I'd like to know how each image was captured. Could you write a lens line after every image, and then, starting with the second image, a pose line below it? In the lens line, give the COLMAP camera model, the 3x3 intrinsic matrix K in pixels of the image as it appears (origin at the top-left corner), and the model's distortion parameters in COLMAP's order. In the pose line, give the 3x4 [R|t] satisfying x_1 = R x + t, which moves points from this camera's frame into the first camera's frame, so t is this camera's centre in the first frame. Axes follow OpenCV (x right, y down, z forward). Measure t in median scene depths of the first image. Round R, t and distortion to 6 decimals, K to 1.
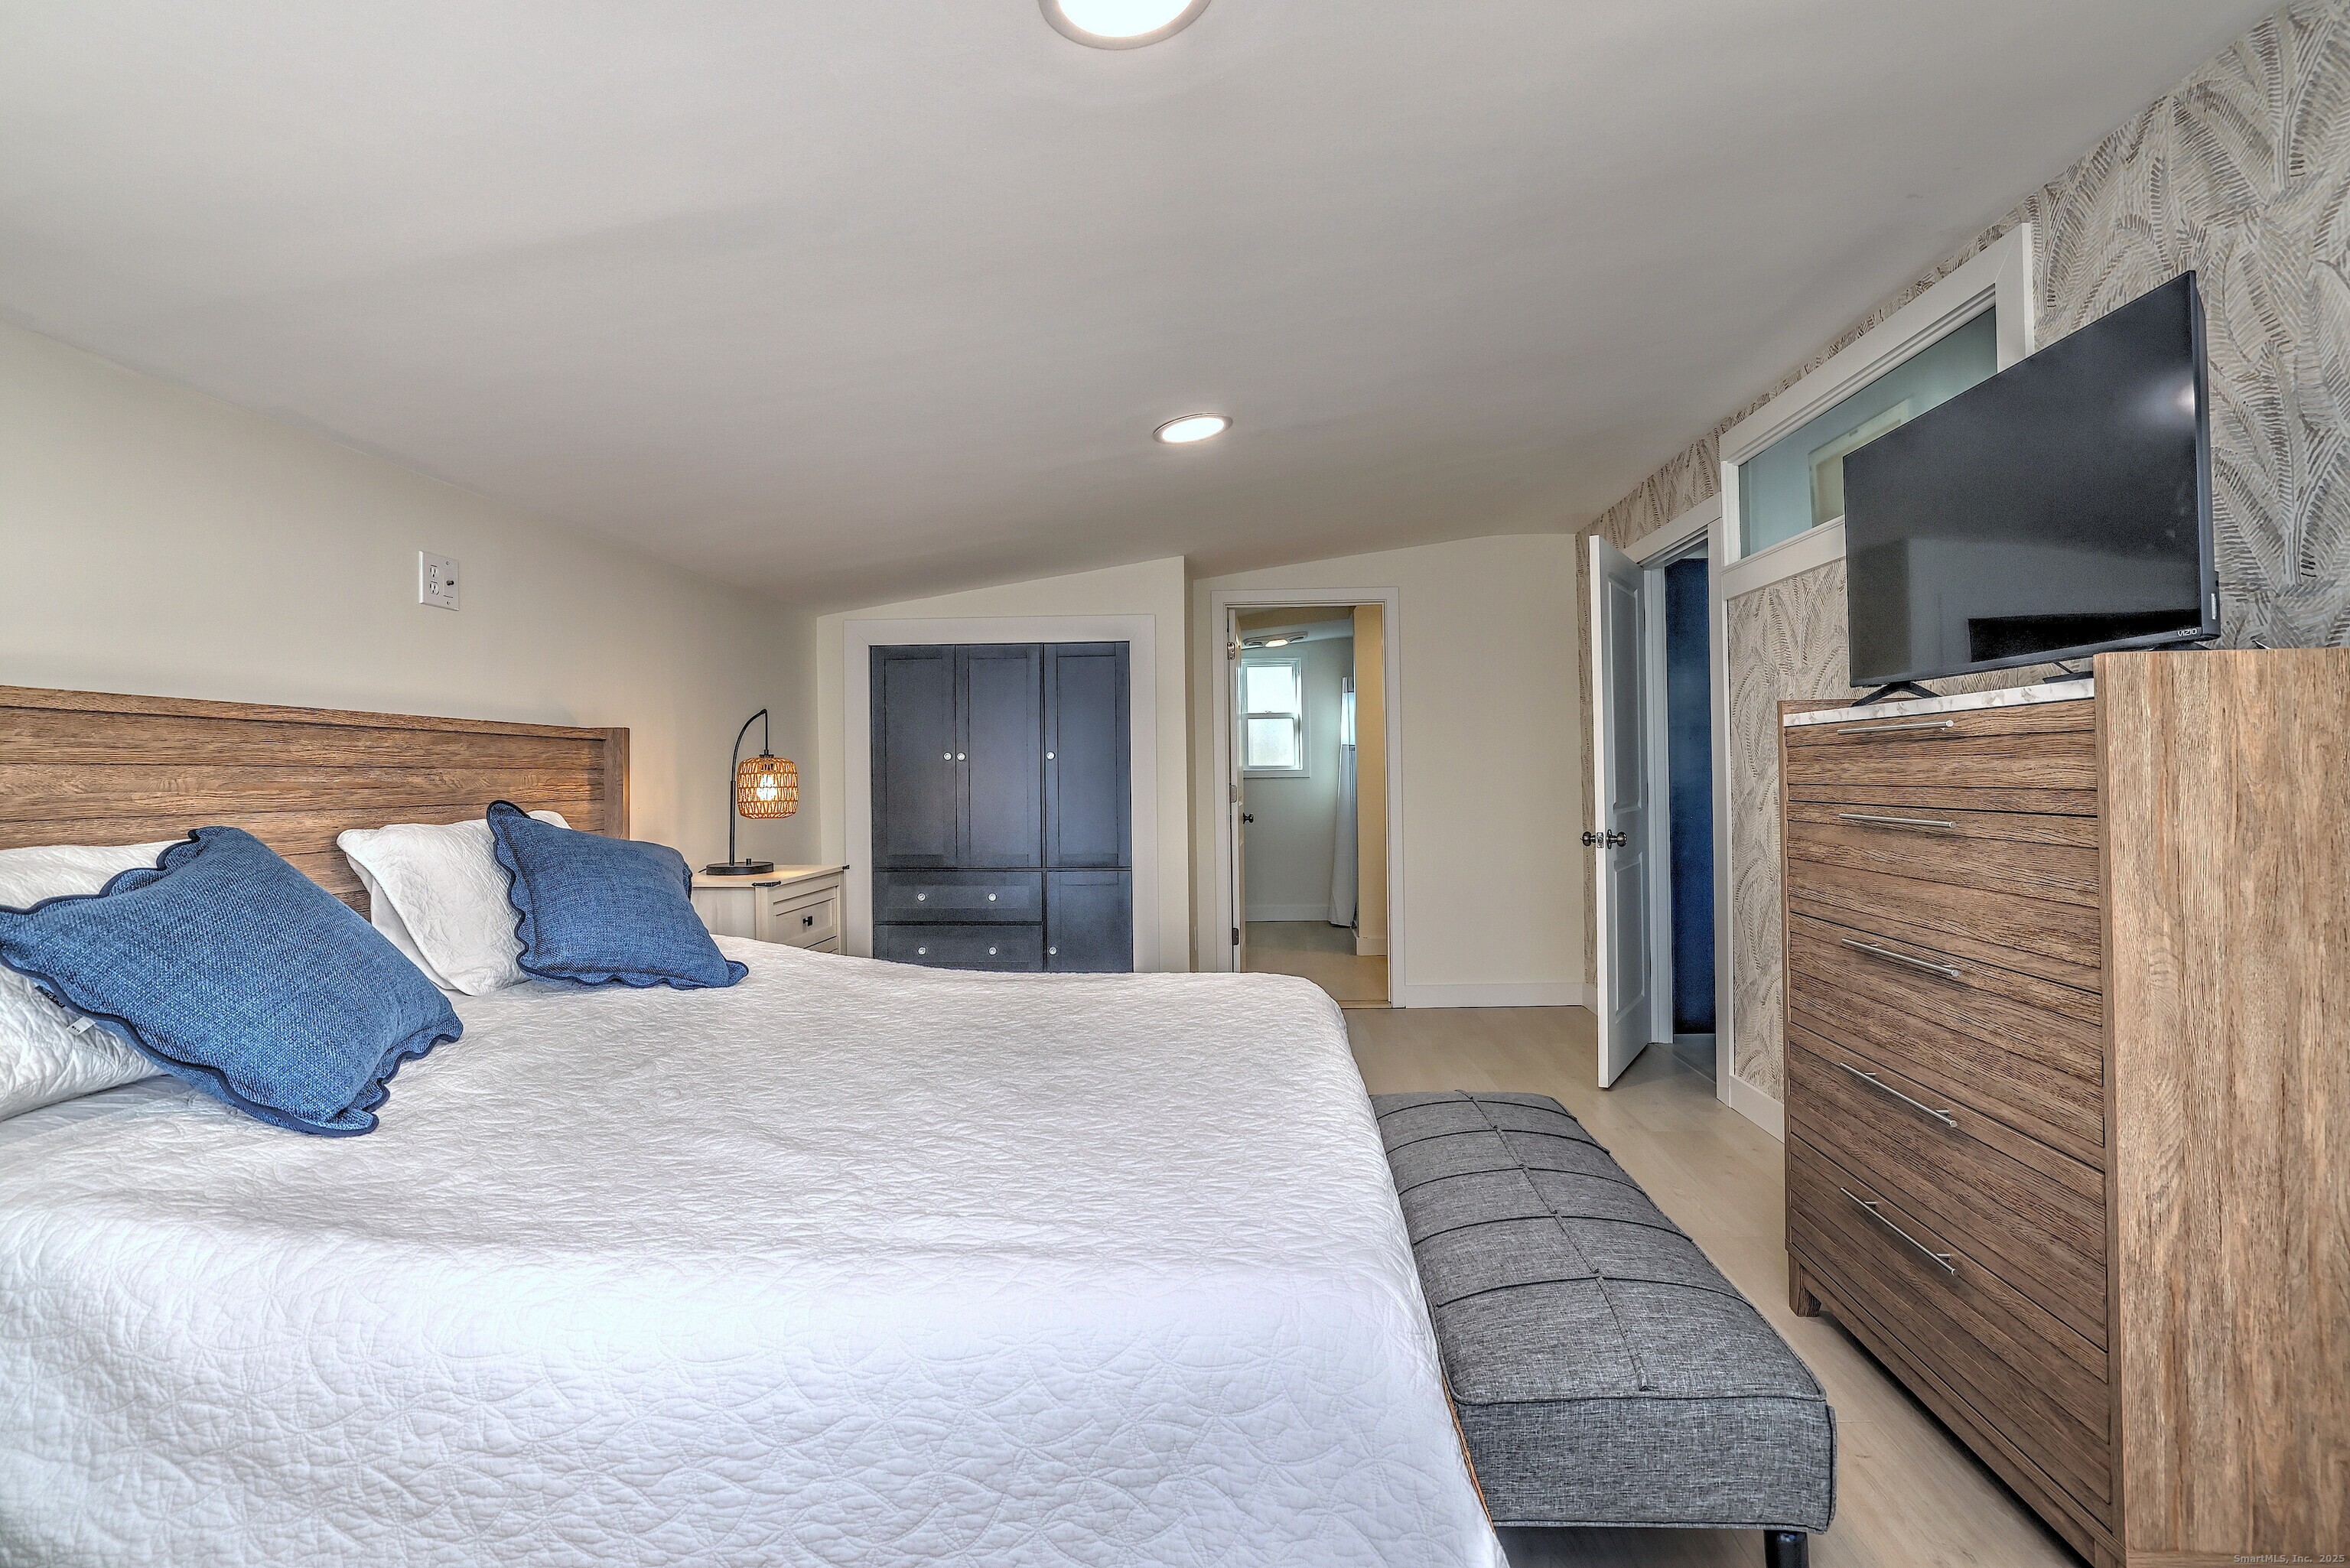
lens RADIAL K [[1066.1, 0, 1176.7], [0, 1066.1, 780.1], [0, 0, 1]] dist [-0.032748, 0.008249]
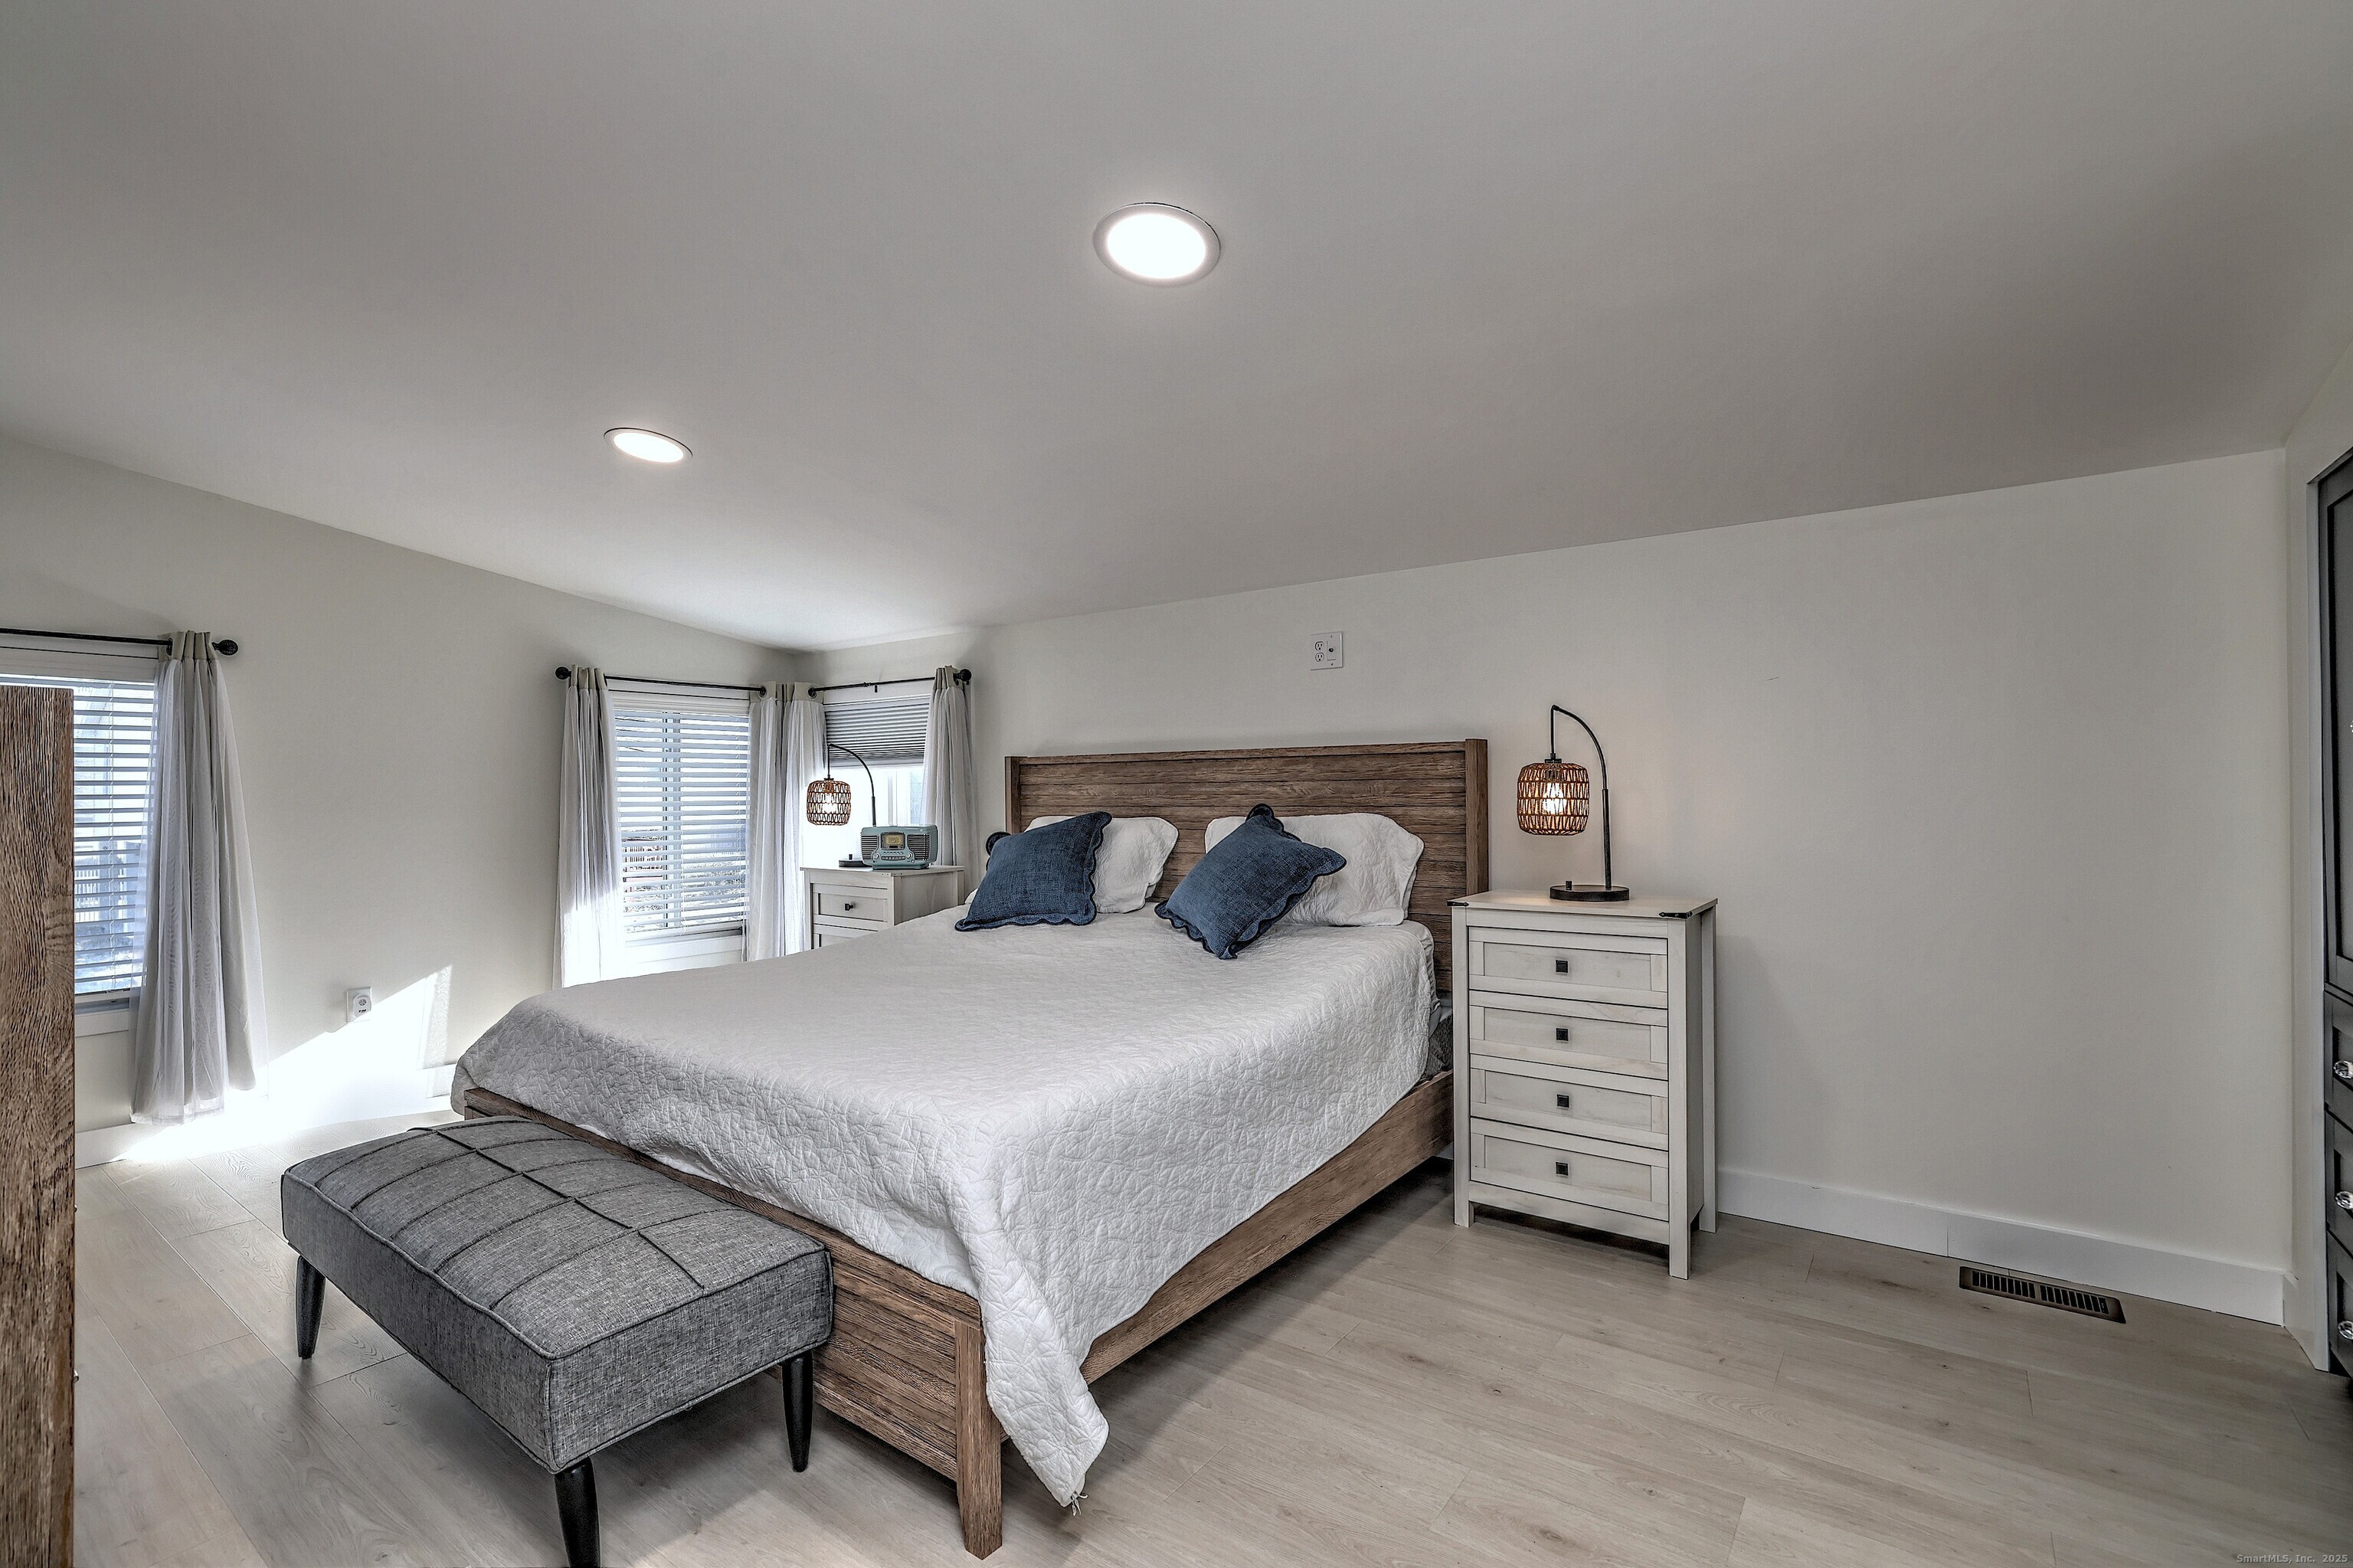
lens RADIAL K [[1067.6, 0, 1177.7], [0, 1067.6, 781.0], [0, 0, 1]] dist [-0.032748, 0.008249]
pose [[-0.513183, 0.009723, -0.858224, 0.496467], [0.012824, 0.999911, 0.003660, -0.013935], [0.858183, -0.009128, -0.513262, 1.177396]]
